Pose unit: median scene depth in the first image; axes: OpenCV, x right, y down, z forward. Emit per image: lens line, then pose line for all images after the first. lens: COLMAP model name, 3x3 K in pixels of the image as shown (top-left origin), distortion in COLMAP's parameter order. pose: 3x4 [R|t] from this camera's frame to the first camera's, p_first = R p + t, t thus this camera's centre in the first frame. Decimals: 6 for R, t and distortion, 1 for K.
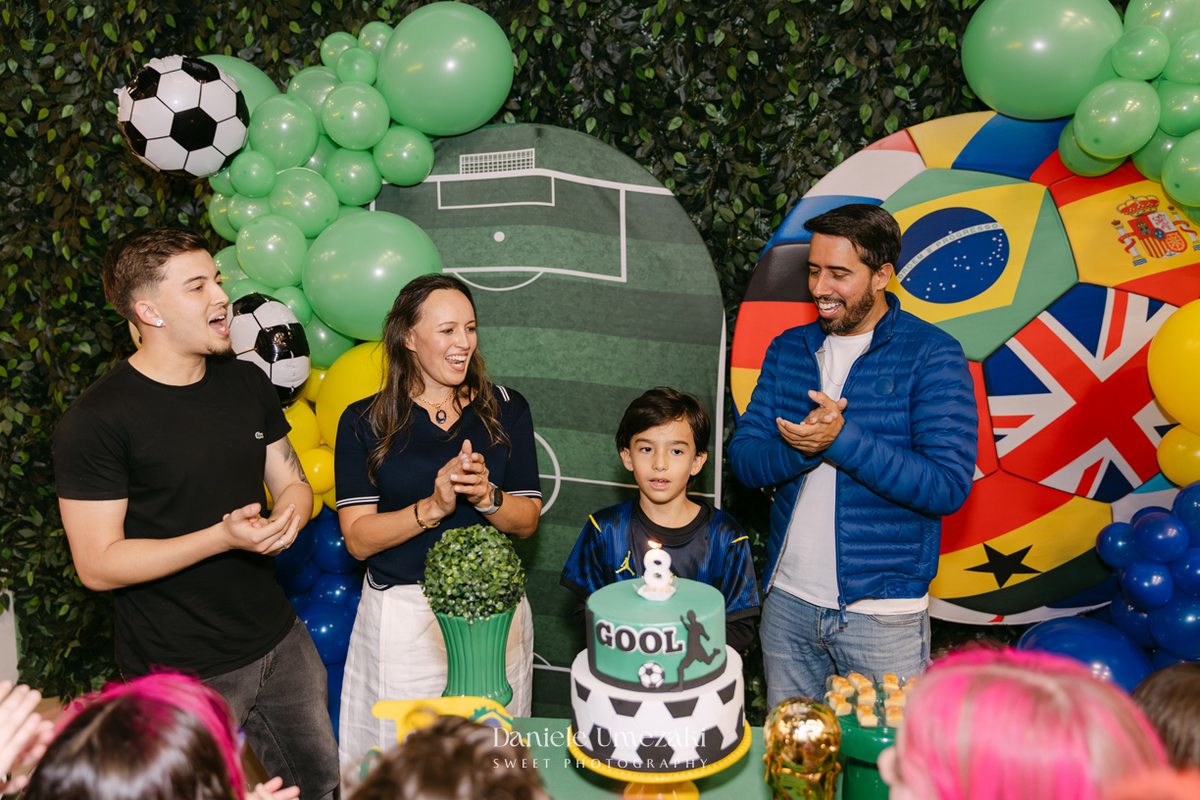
lens RADIAL K [[959.6, 0, 600.0], [0, 959.6, 400.0], [0, 0, 1]] dist [-0.010468, -0.002613]
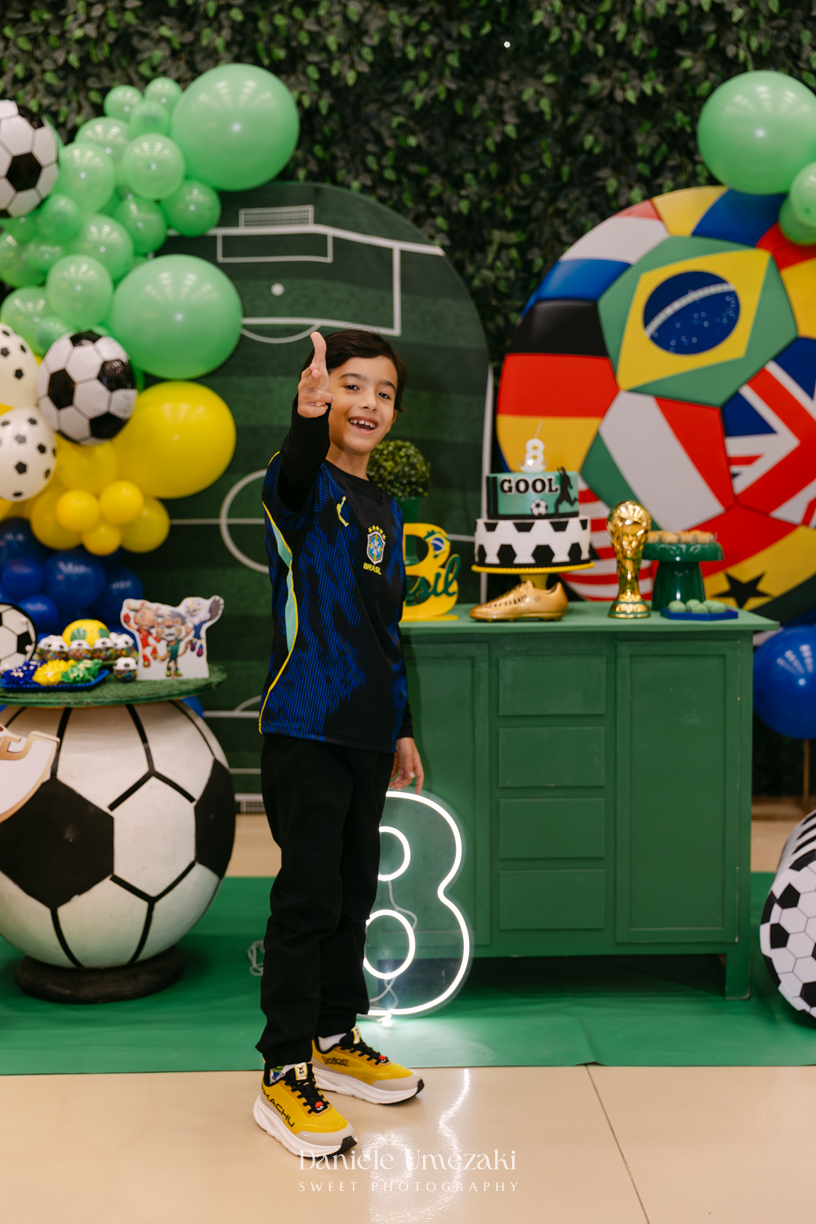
lens RADIAL K [[1477.5, 0, 408.0], [0, 1477.5, 612.0], [0, 0, 1]] dist [-0.008496, 0.008409]
pose [[0.982289, -0.010966, 0.187048, -0.282132], [0.017699, 0.999253, -0.034362, 0.247772], [-0.186532, 0.037064, 0.981750, -0.612819]]
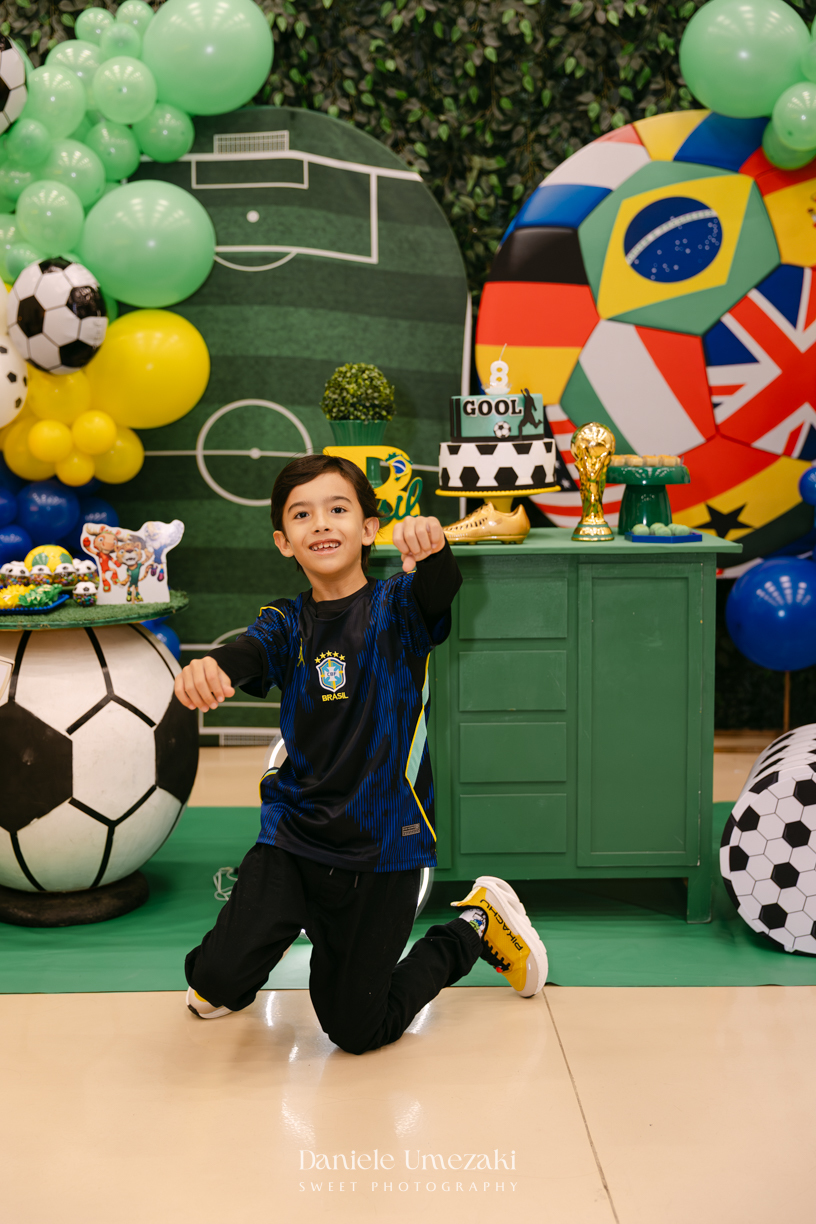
lens RADIAL K [[1477.5, 0, 408.0], [0, 1477.5, 612.0], [0, 0, 1]] dist [-0.008496, 0.008409]
pose [[0.983365, -0.018496, 0.180694, -0.246206], [0.018593, 0.999826, 0.001157, 0.265793], [-0.180684, 0.002222, 0.983539, -0.610026]]
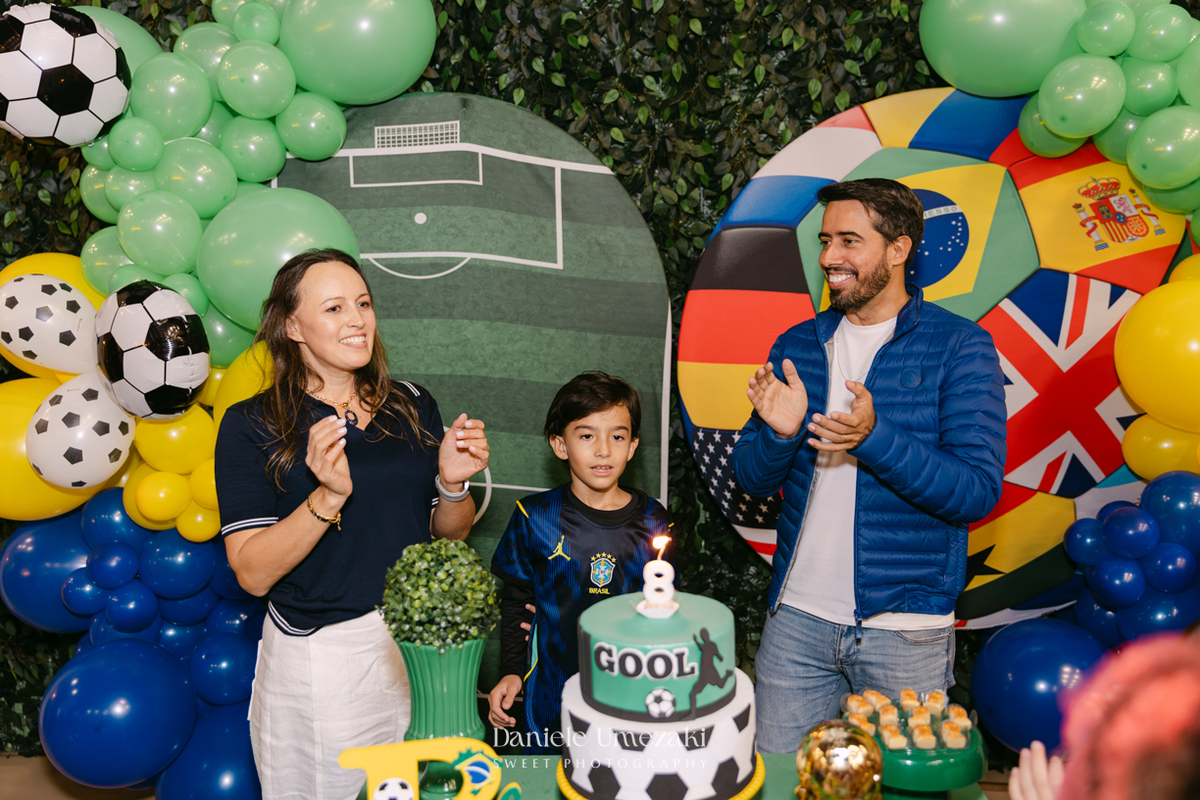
lens RADIAL K [[1023.8, 0, 600.0], [0, 1023.8, 400.0], [0, 0, 1]] dist [-0.003955, 0.006924]
pose [[0.994001, -0.013900, 0.108485, -0.046410], [0.014132, 0.999899, -0.001373, 0.003574], [-0.108455, 0.002898, 0.994097, 0.030560]]
